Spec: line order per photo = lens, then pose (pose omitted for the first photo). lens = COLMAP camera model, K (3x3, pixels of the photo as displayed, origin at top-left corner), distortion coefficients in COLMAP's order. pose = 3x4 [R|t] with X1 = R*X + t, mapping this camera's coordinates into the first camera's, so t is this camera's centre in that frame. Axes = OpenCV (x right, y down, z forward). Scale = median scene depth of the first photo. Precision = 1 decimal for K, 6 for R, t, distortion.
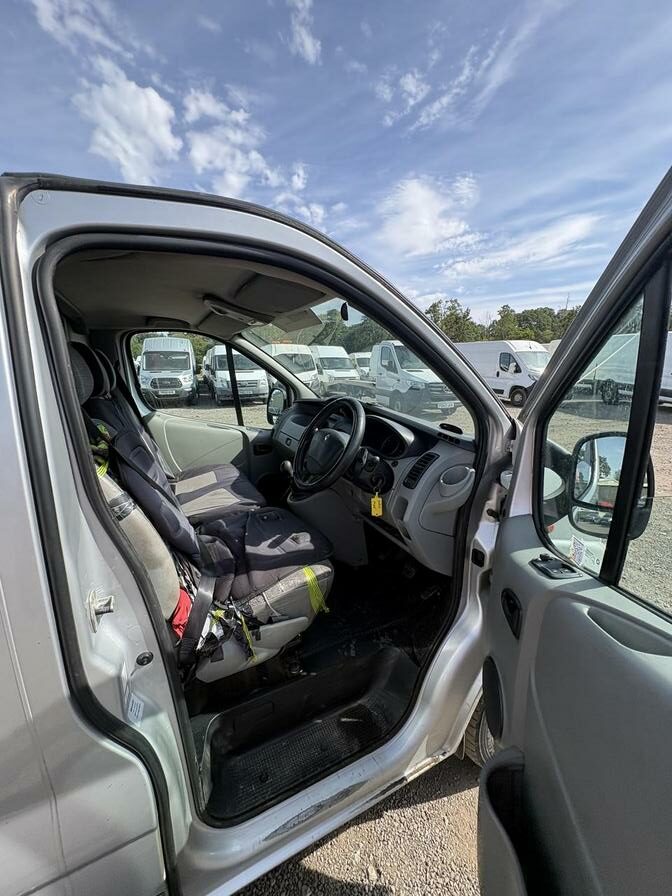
lens RADIAL K [[358.9, 0, 338.5], [0, 358.9, 449.2], [0, 0, 1]] dist [0.000521, 0.000304]
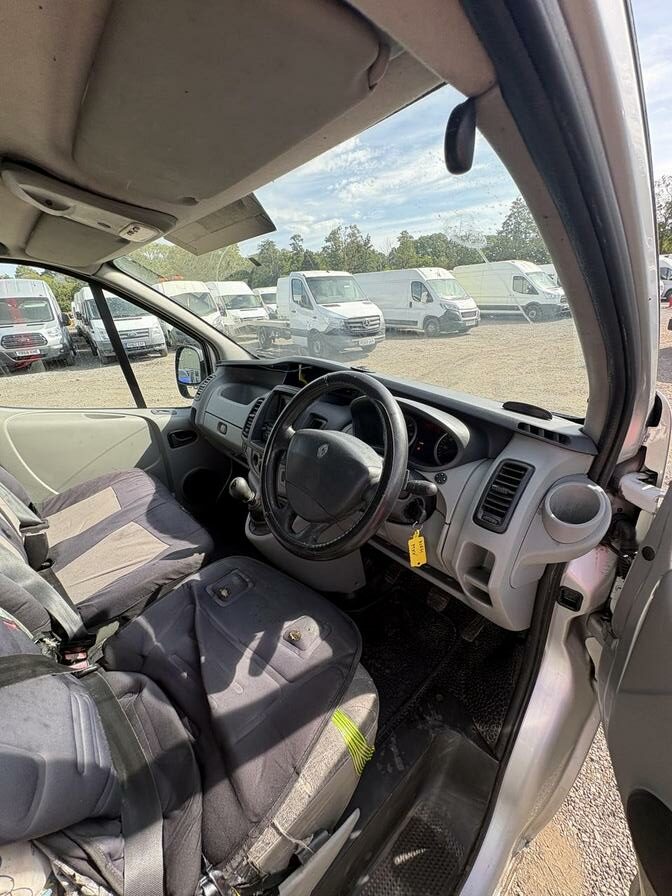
lens RADIAL K [[354.4, 0, 337.3], [0, 354.4, 444.7], [0, 0, 1]] dist [0.000912, 0.000347]
pose [[0.966310, -0.141662, 0.214888, -0.053317], [0.106672, 0.980249, 0.166533, -0.054576], [-0.234235, -0.138000, 0.962336, 0.199848]]
